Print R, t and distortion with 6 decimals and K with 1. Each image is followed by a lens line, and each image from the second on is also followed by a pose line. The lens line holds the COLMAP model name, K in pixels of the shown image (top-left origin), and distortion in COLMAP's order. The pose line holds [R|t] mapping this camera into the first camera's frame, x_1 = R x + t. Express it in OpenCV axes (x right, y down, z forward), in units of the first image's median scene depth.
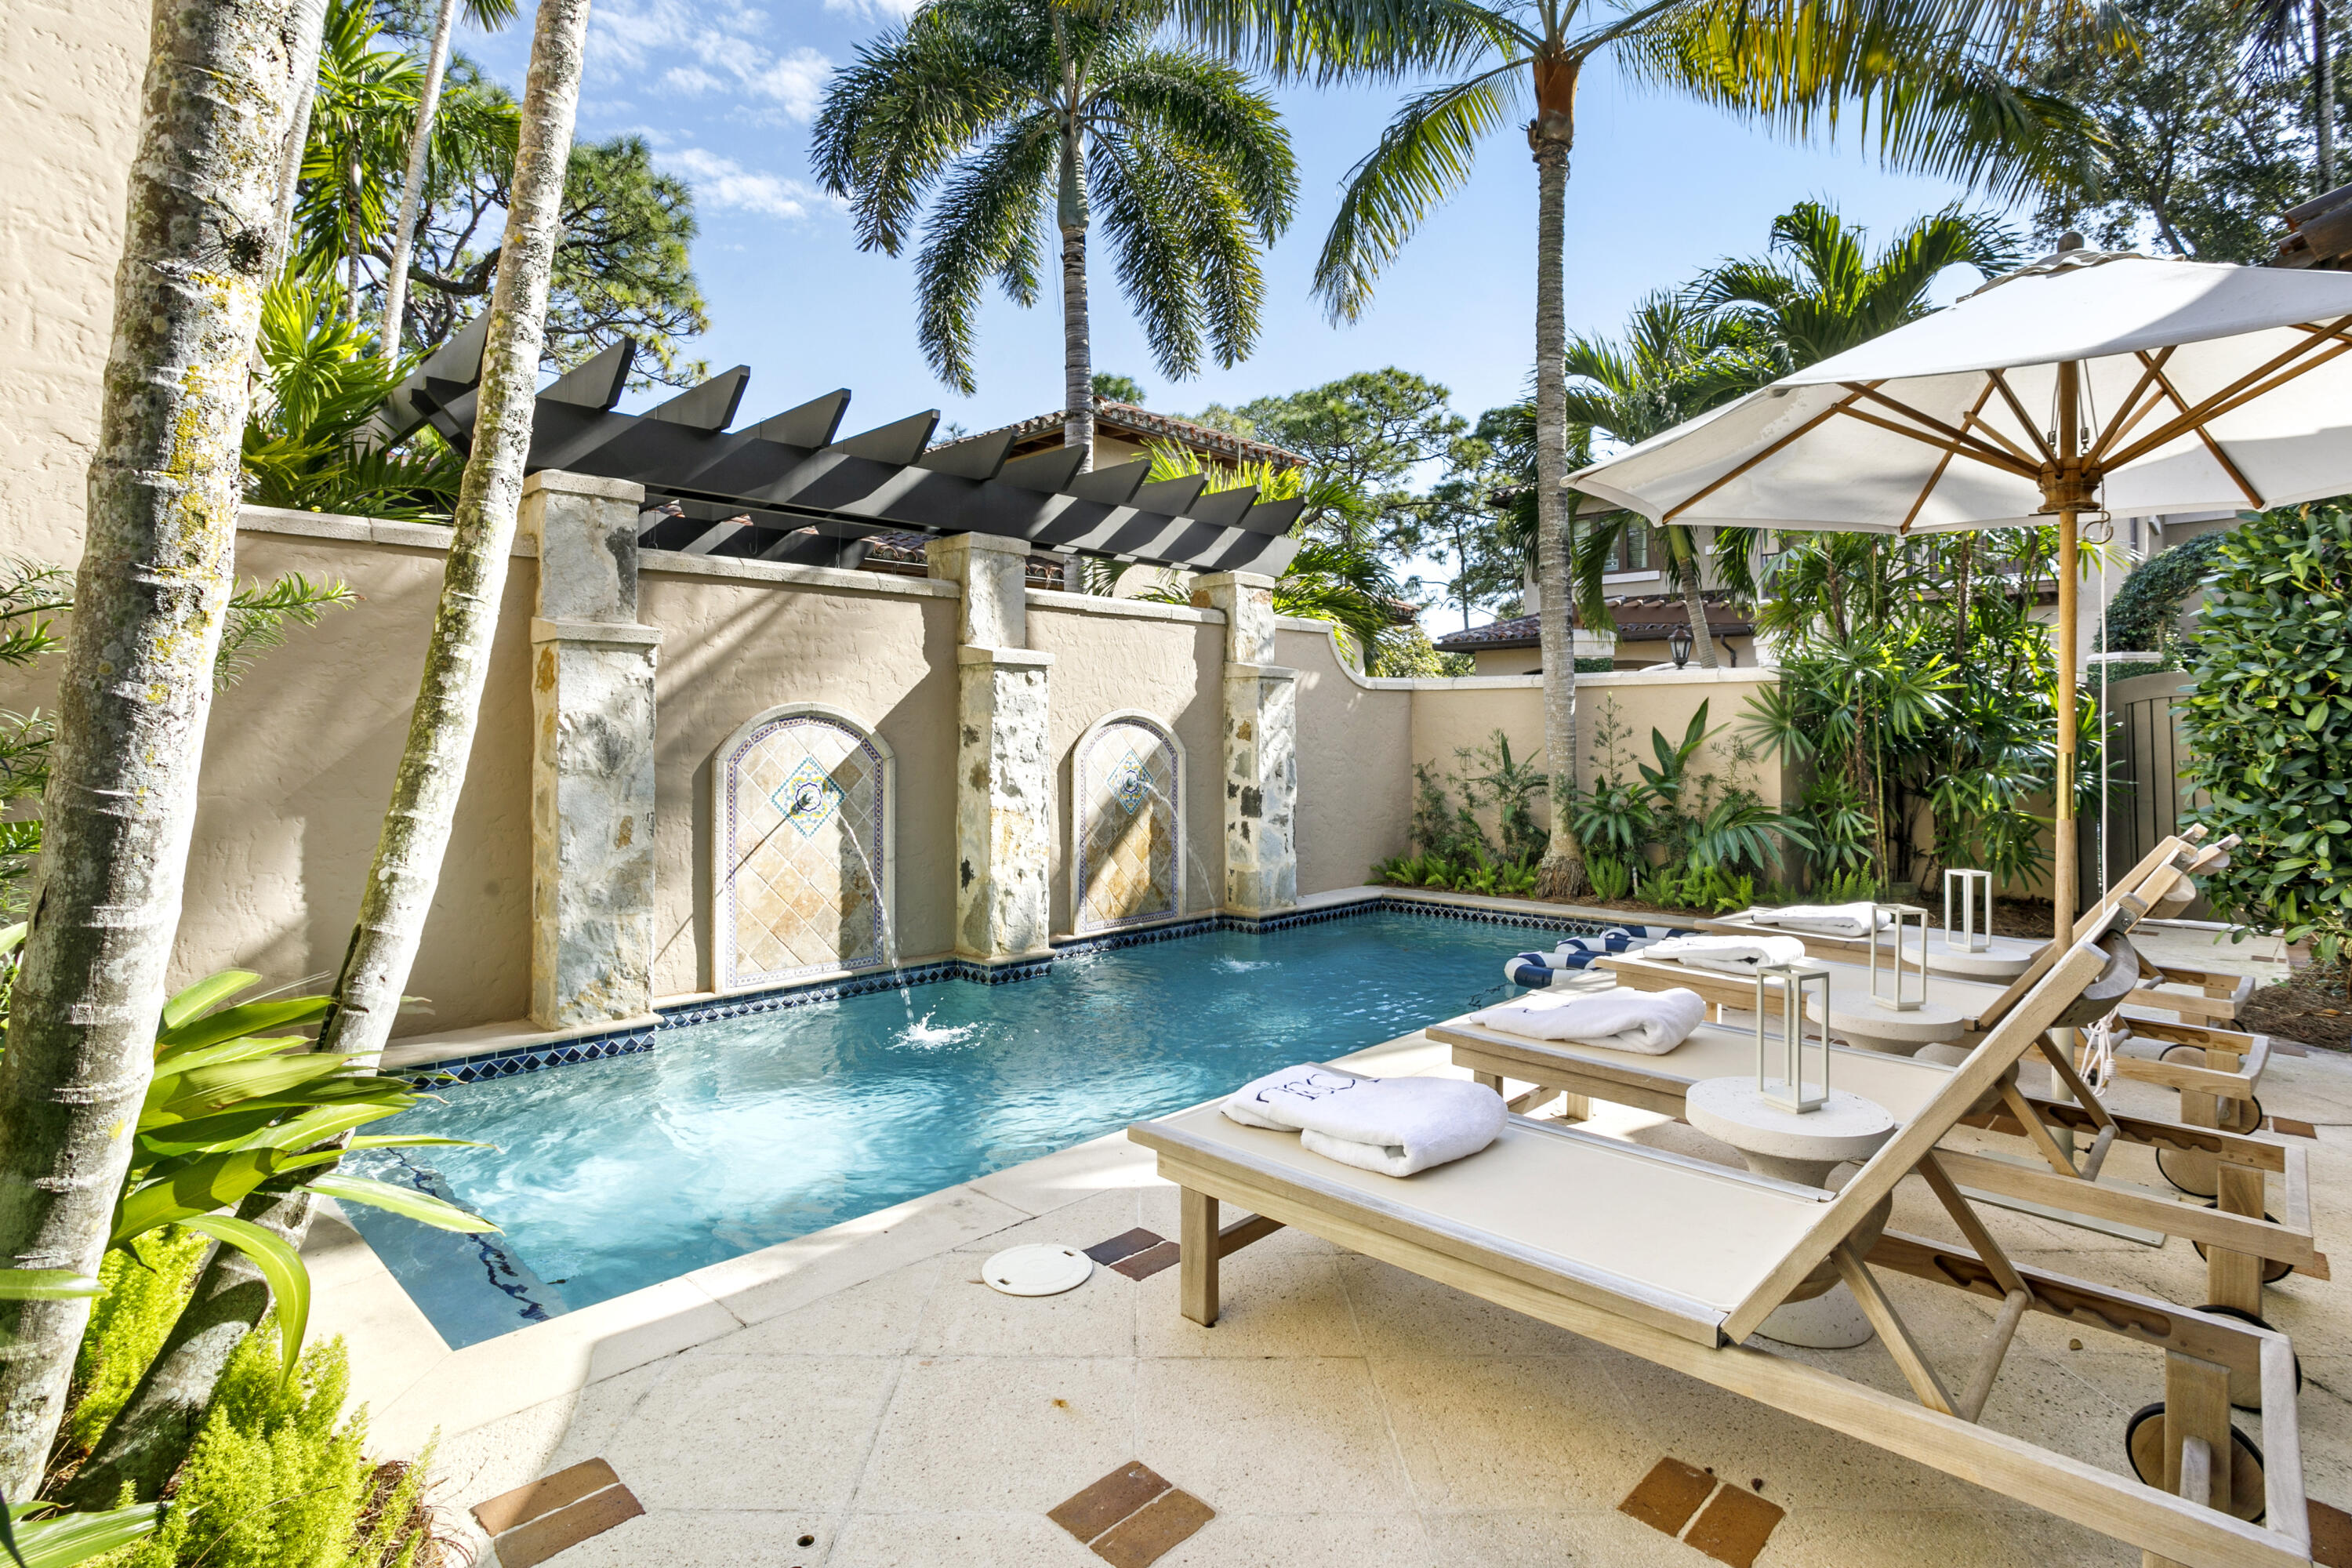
lens RADIAL K [[1154.3, 0, 1244.6], [0, 1154.3, 735.5], [0, 0, 1]] dist [-0.027402, 0.000739]
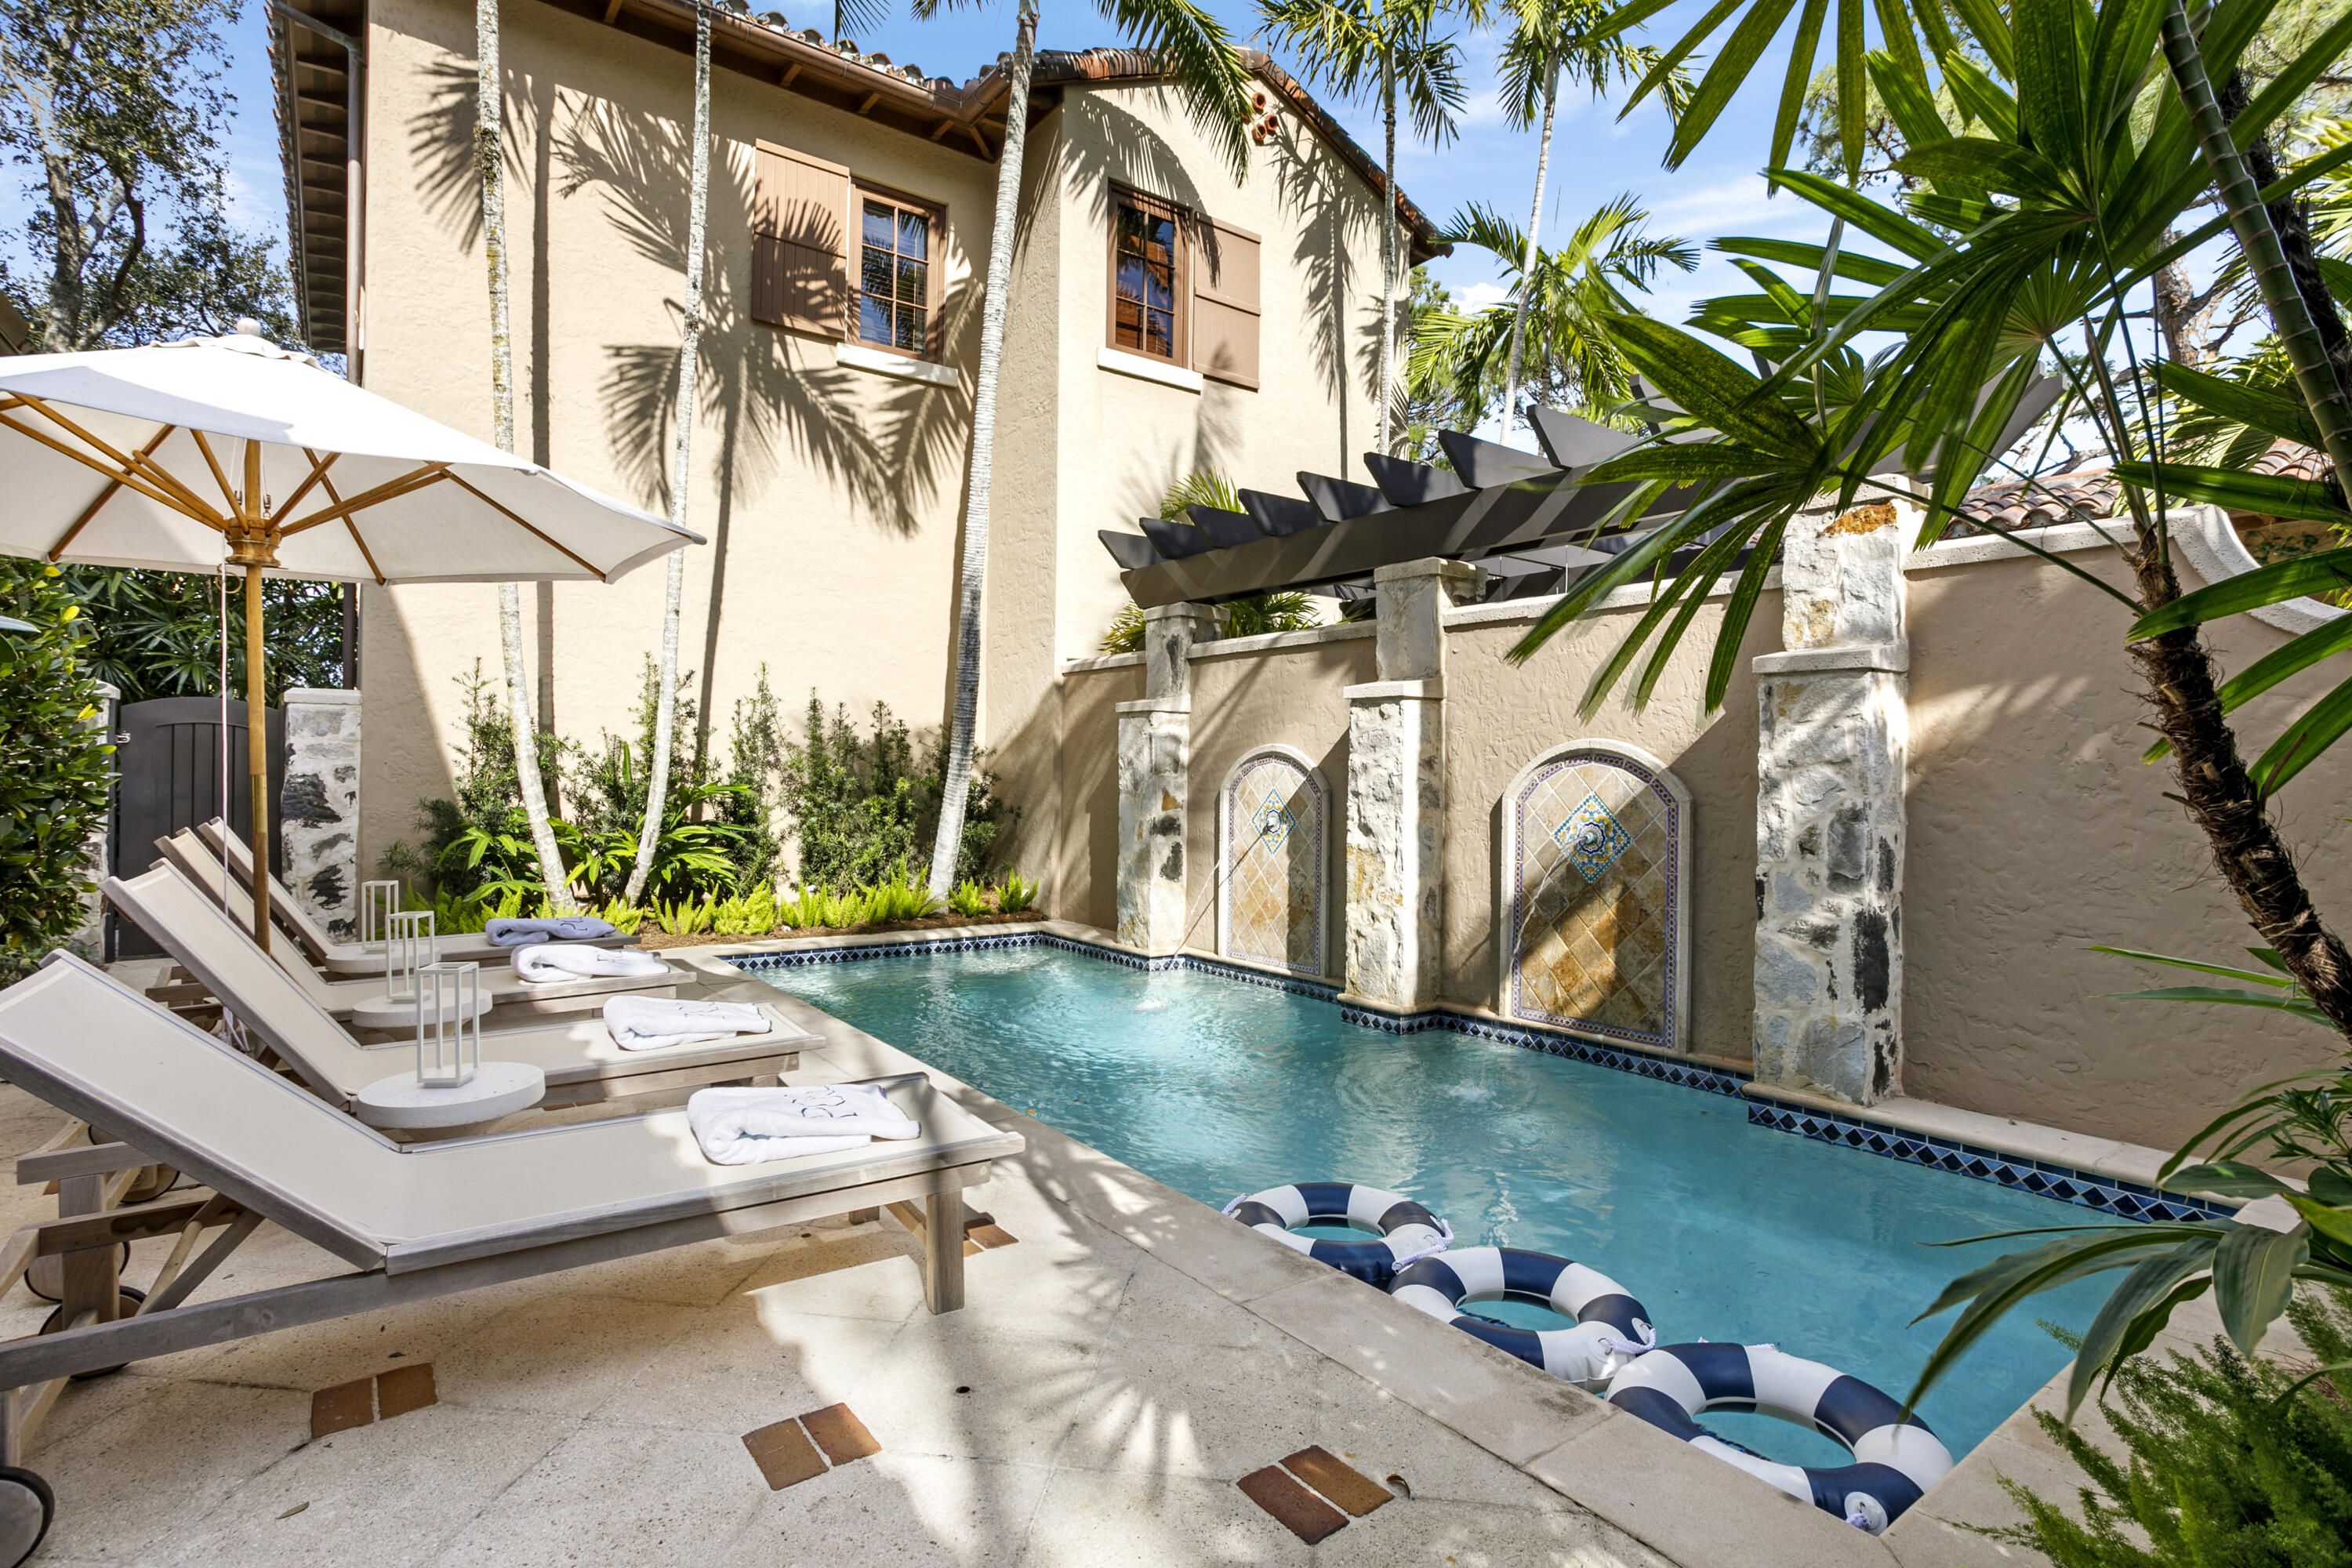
lens RADIAL K [[1178.1, 0, 1176.0], [0, 1178.1, 784.0], [0, 0, 1]] dist [-0.028867, 0.030285]
pose [[-0.195700, 0.014696, -0.980554, 0.799665], [-0.006032, 0.999851, 0.016189, -0.005799], [0.980645, 0.009083, -0.195582, 1.039227]]
